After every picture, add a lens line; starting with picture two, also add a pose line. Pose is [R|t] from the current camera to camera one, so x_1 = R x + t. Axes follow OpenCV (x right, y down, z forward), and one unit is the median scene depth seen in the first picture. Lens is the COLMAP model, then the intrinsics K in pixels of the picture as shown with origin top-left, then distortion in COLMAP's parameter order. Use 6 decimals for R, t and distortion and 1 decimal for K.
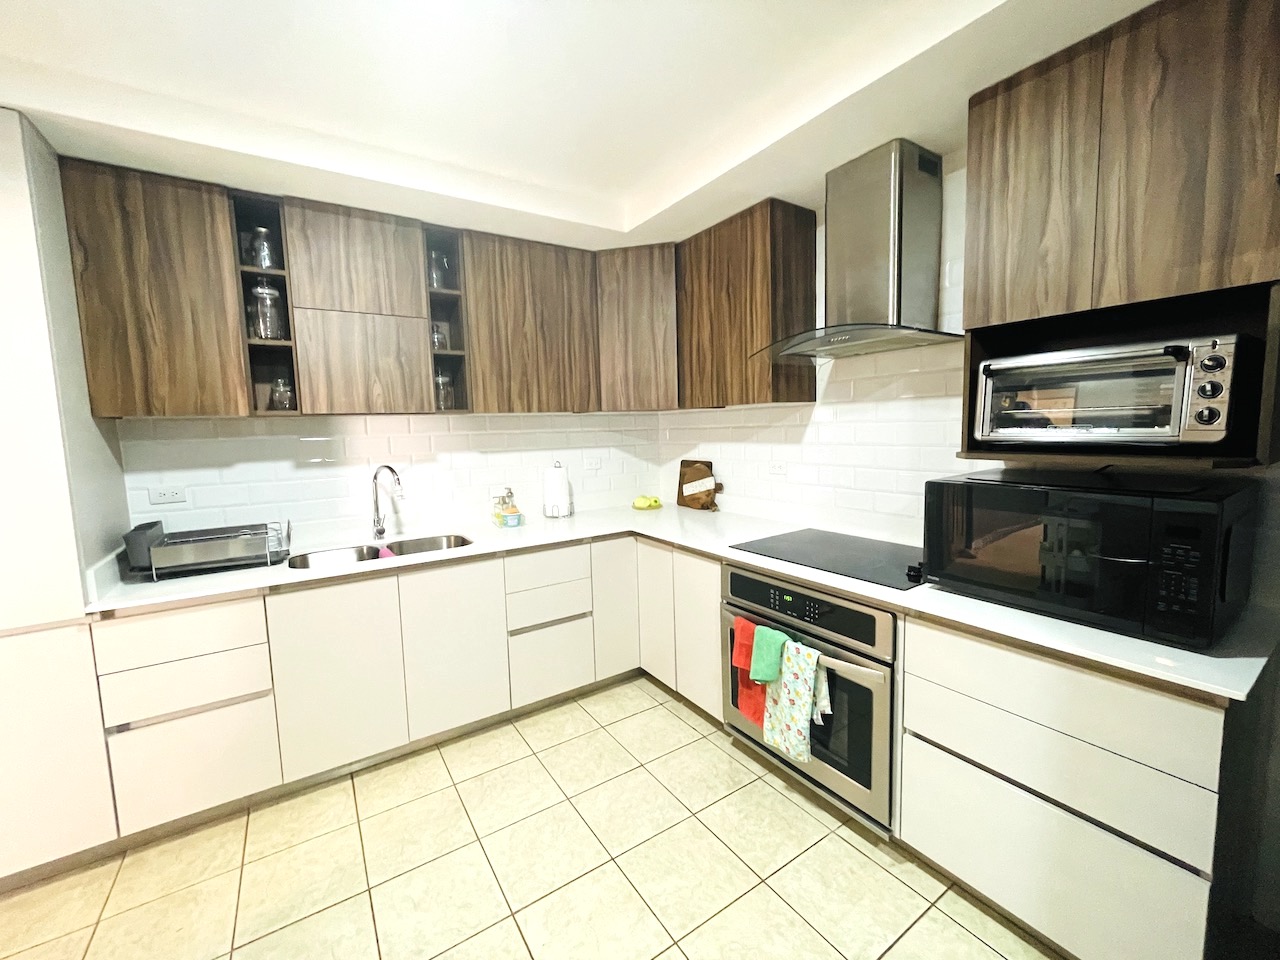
lens RADIAL K [[518.0, 0, 641.1], [0, 518.0, 476.7], [0, 0, 1]] dist [-0.002088, -0.000032]
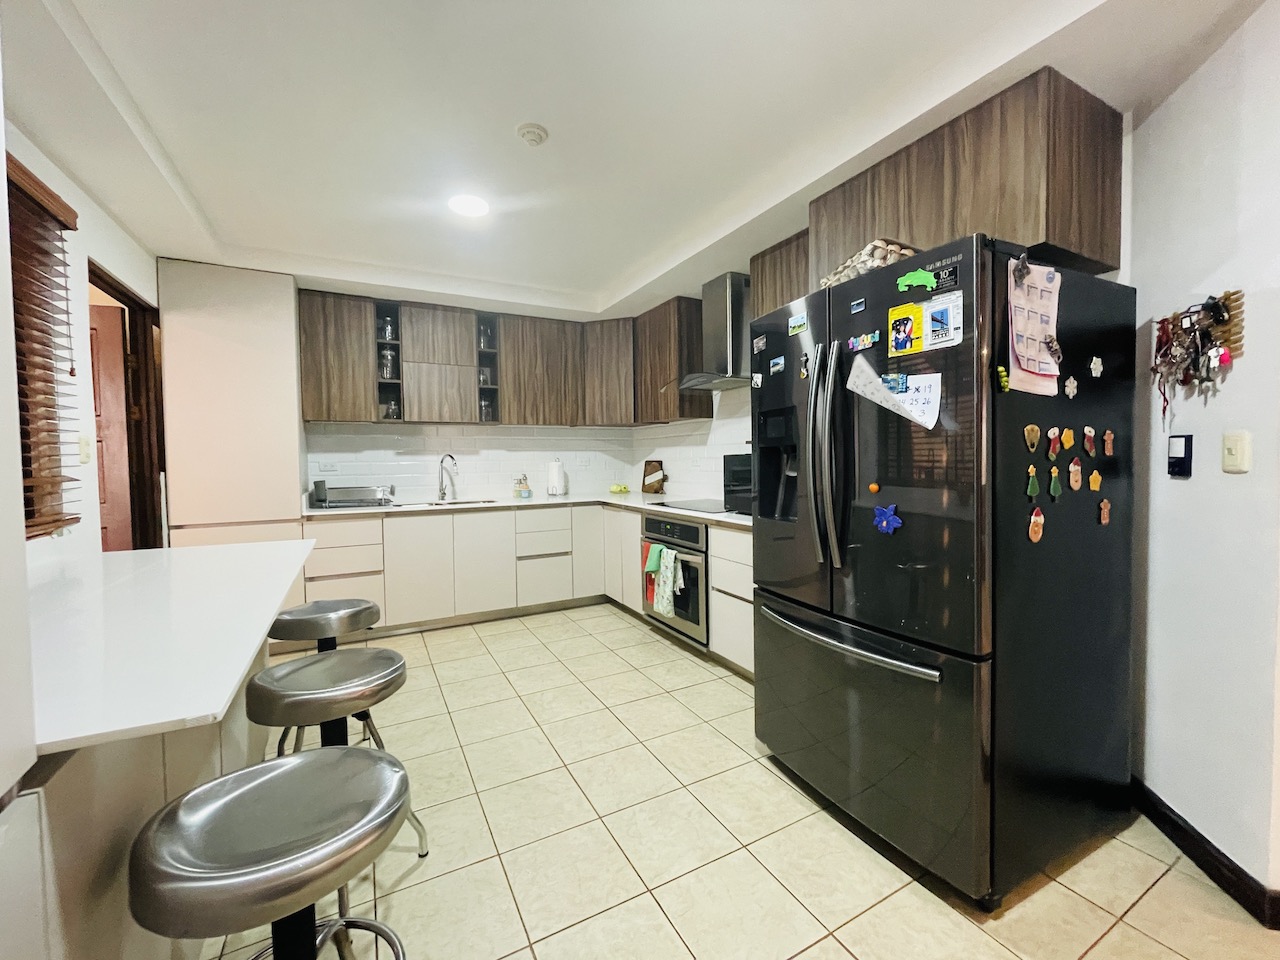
lens RADIAL K [[518.0, 0, 639.2], [0, 518.0, 477.5], [0, 0, 1]] dist [-0.002088, -0.000032]
pose [[0.995778, 0.019047, -0.089797, 0.278293], [-0.024224, 0.998085, -0.056924, 0.140140], [0.088541, 0.058859, 0.994332, -0.617745]]
